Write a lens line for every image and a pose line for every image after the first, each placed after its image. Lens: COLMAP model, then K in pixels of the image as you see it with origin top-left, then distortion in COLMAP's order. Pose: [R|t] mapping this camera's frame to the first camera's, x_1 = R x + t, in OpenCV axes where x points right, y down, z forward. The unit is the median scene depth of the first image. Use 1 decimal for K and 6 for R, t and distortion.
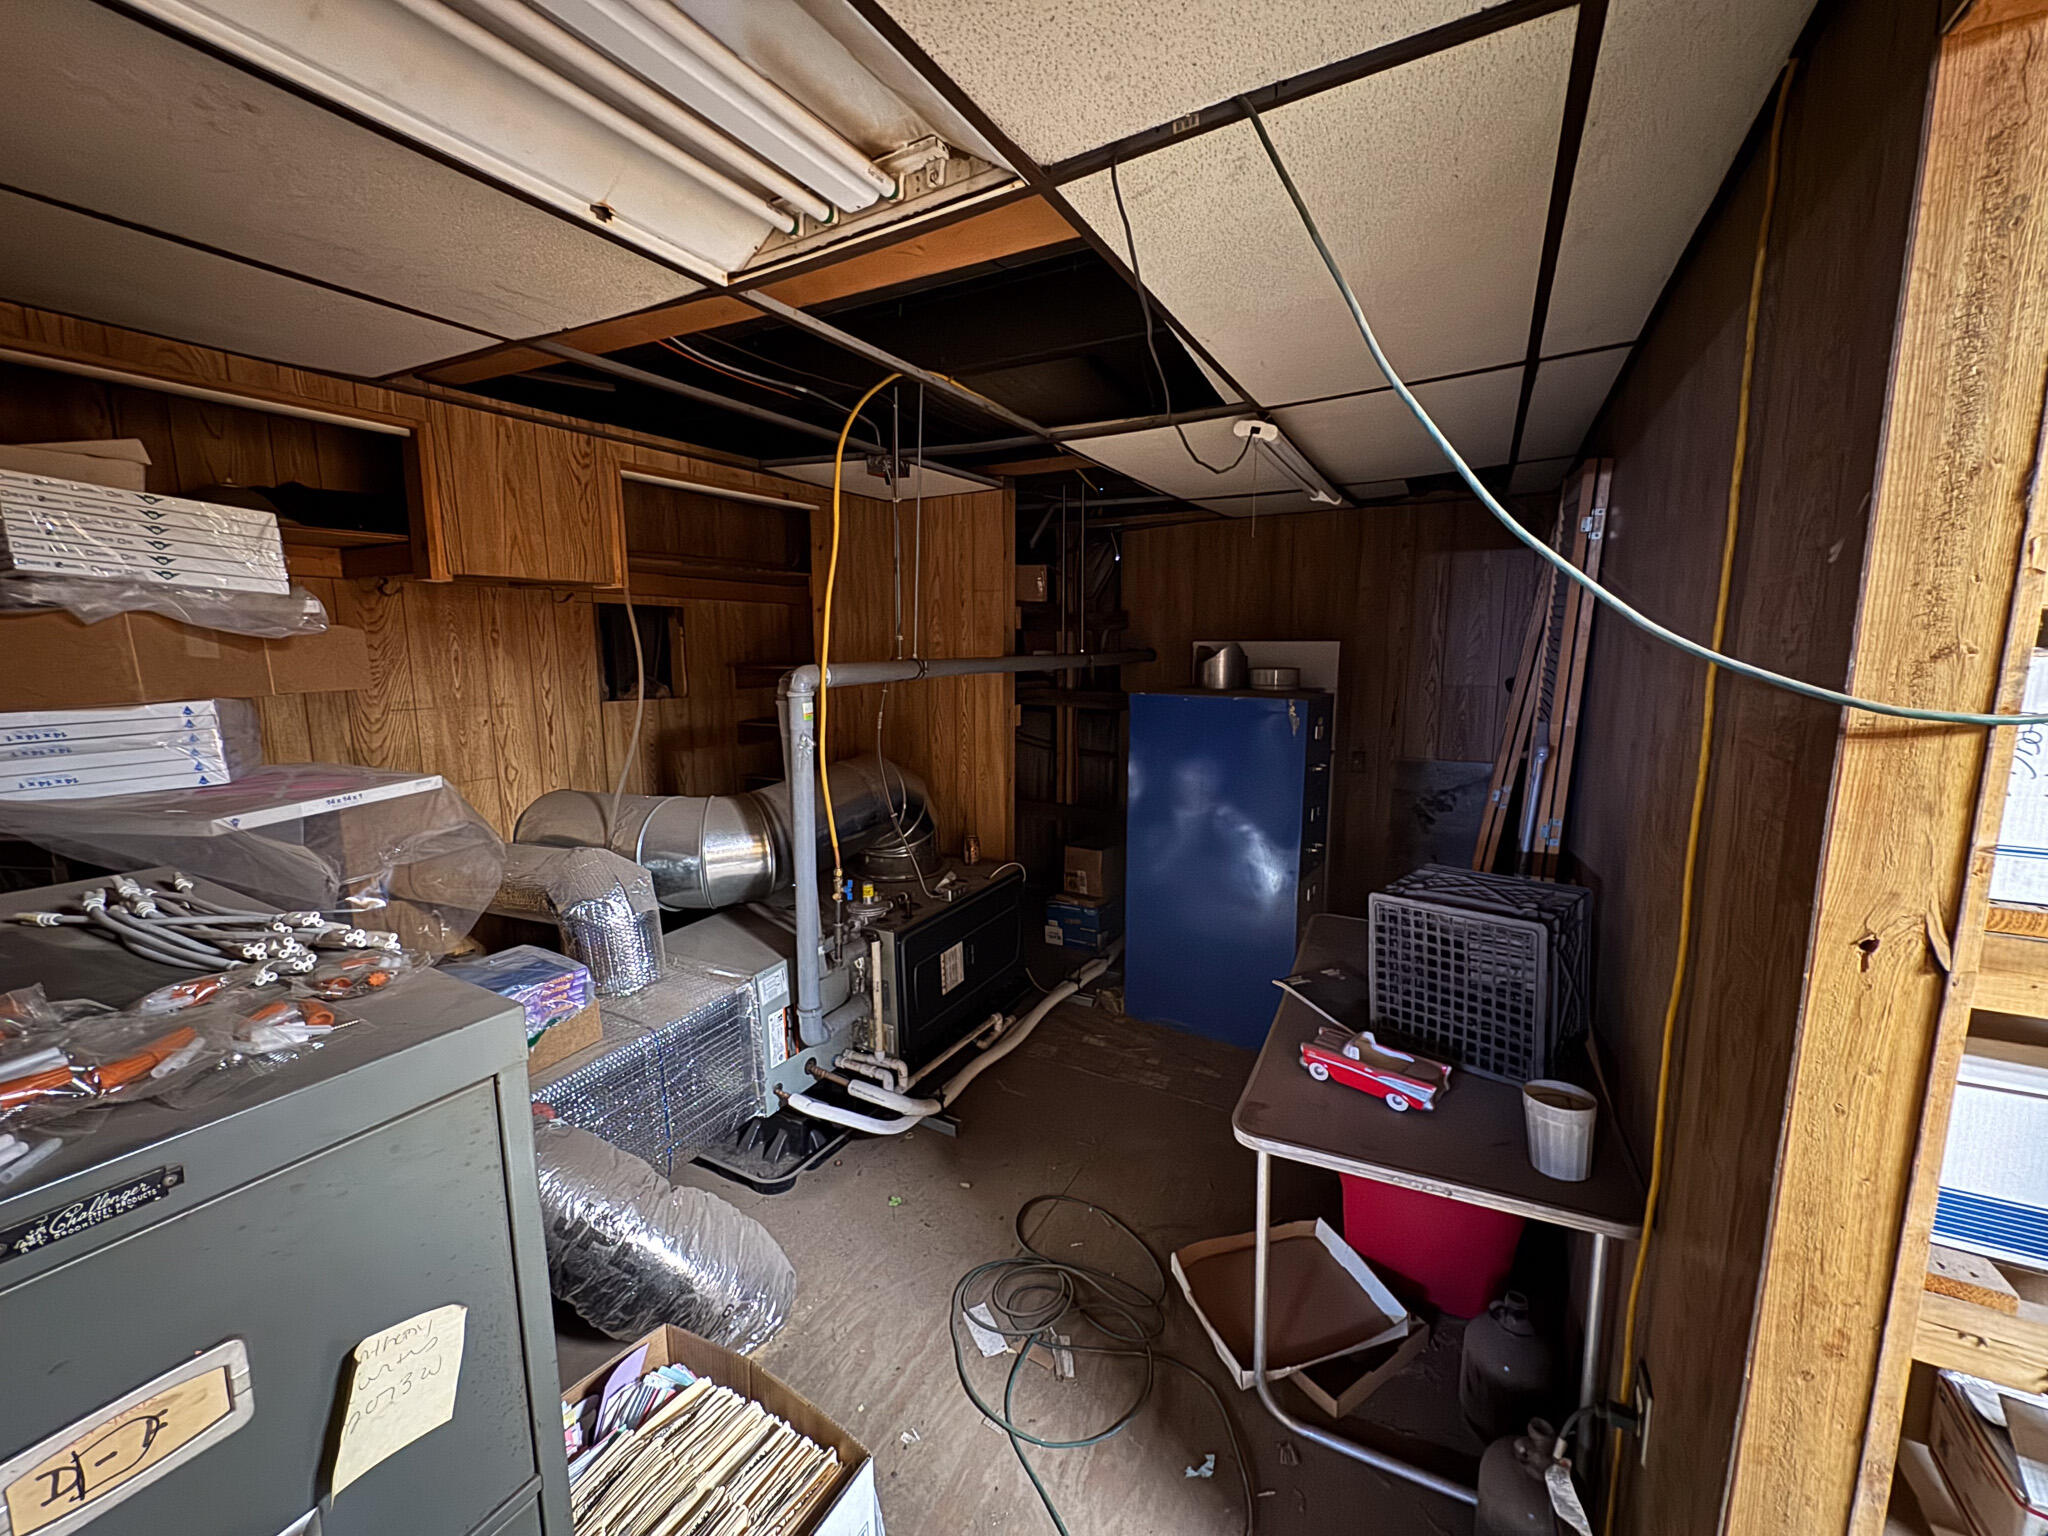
lens RADIAL K [[814.8, 0, 1024.0], [0, 814.8, 768.0], [0, 0, 1]] dist [-0.001582, 0.000223]
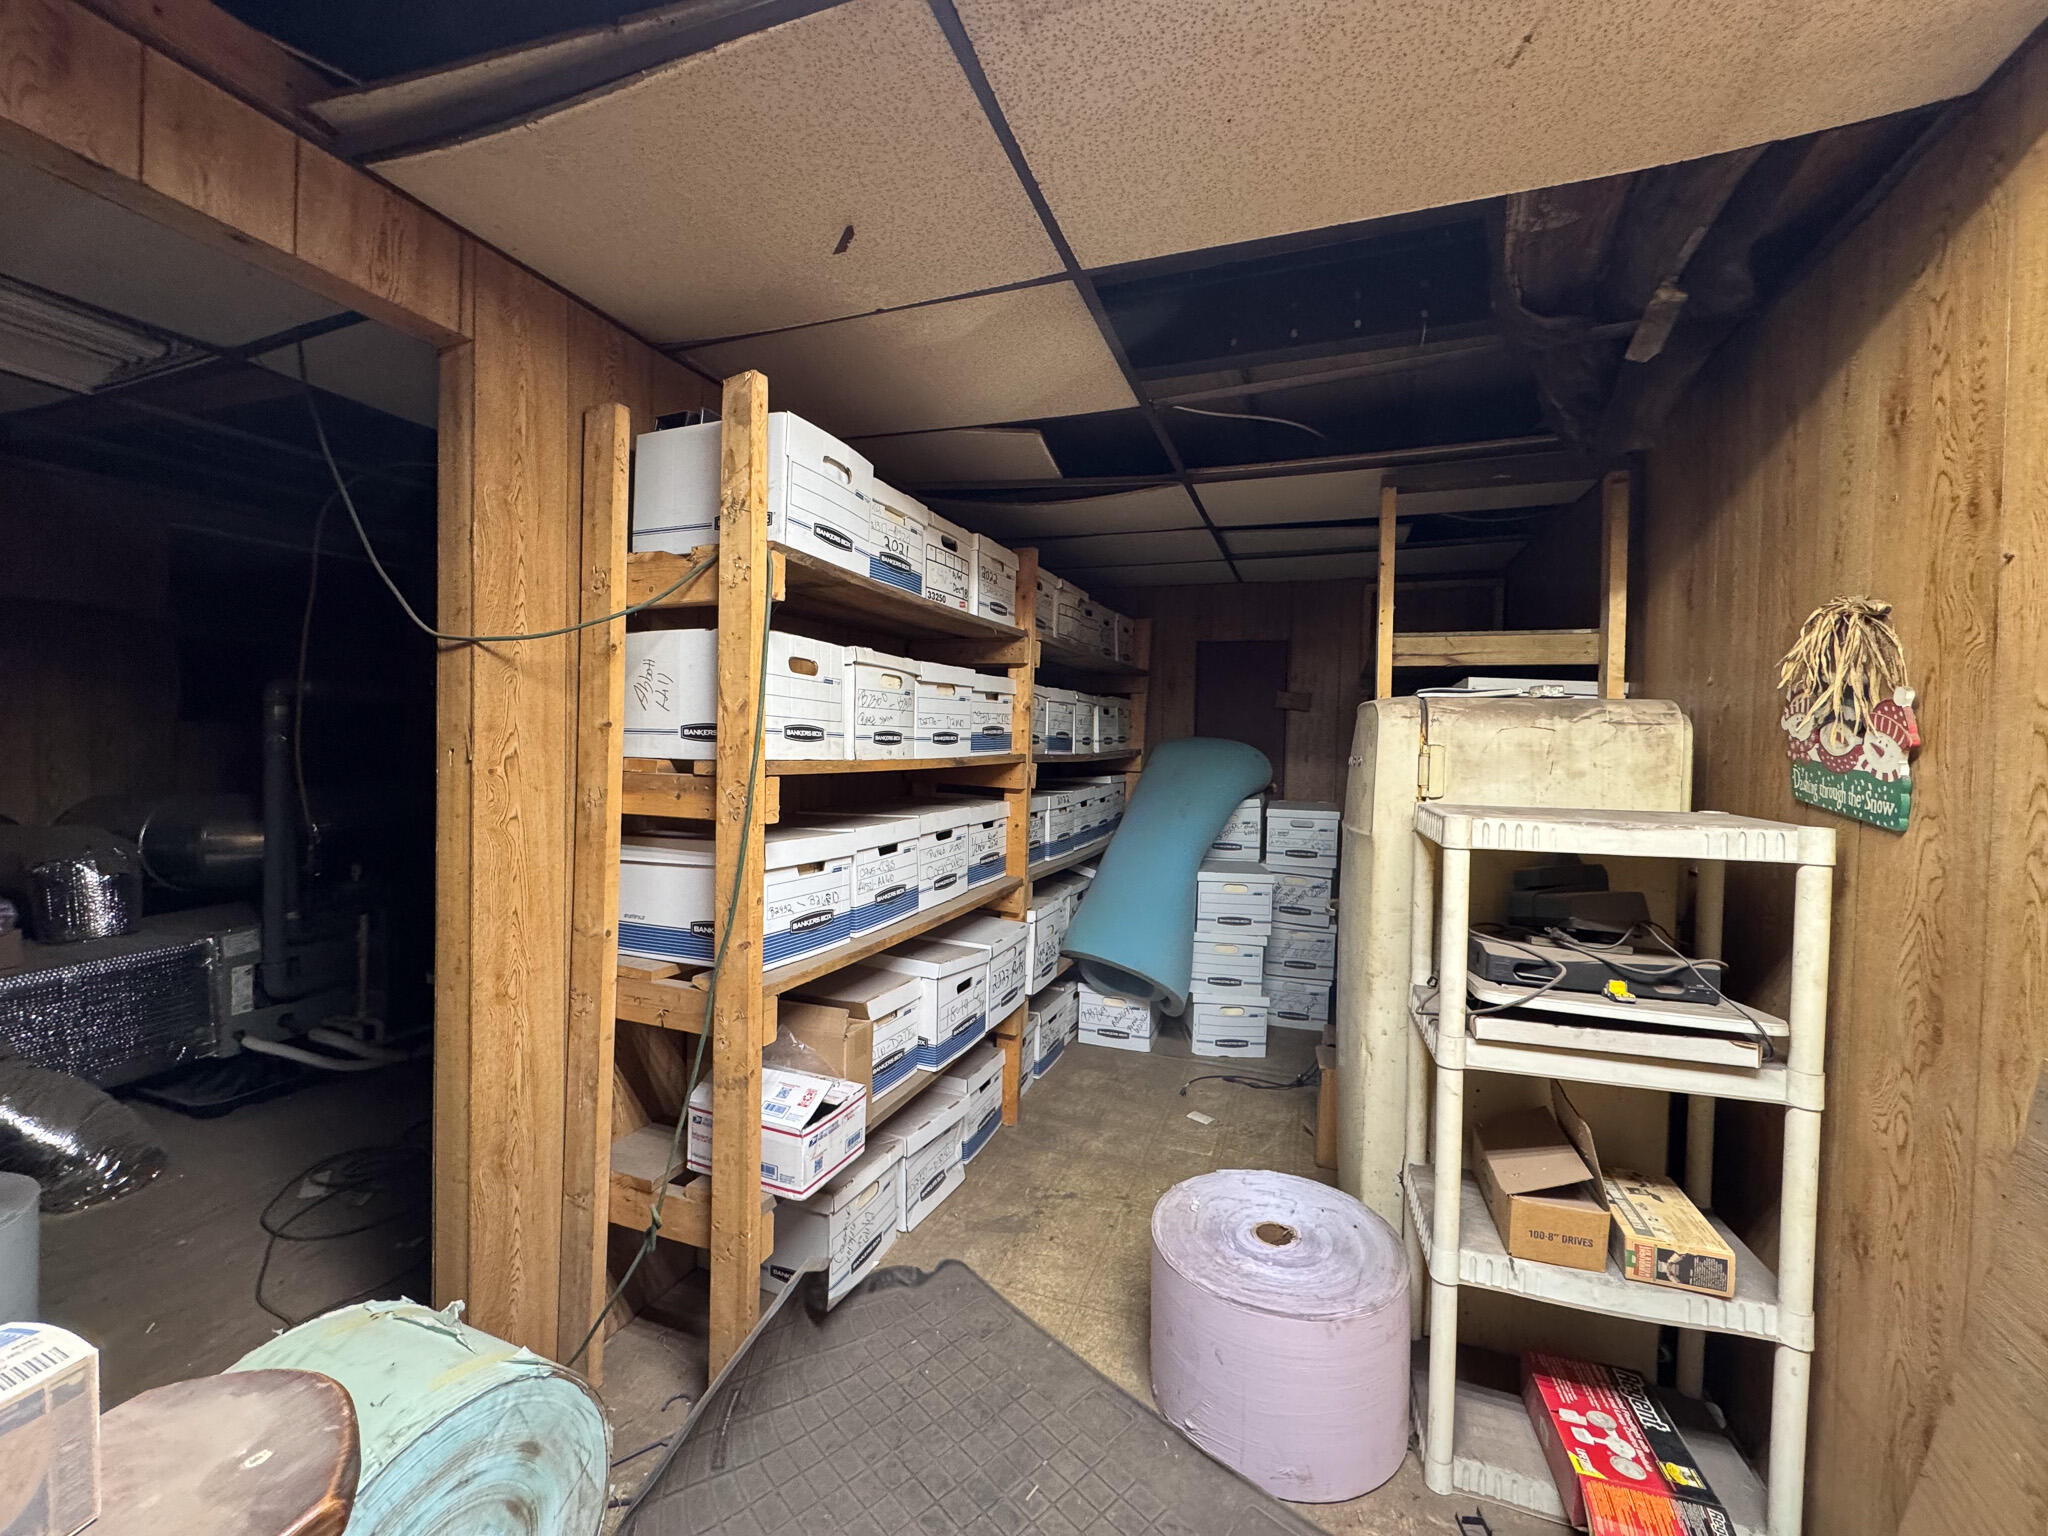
lens RADIAL K [[814.8, 0, 1024.0], [0, 814.8, 768.0], [0, 0, 1]] dist [-0.001582, 0.000223]
pose [[0.989186, 0.027785, 0.144010, 0.652577], [-0.009841, 0.992252, -0.123848, 0.151073], [-0.146335, 0.121091, 0.981796, -0.370410]]
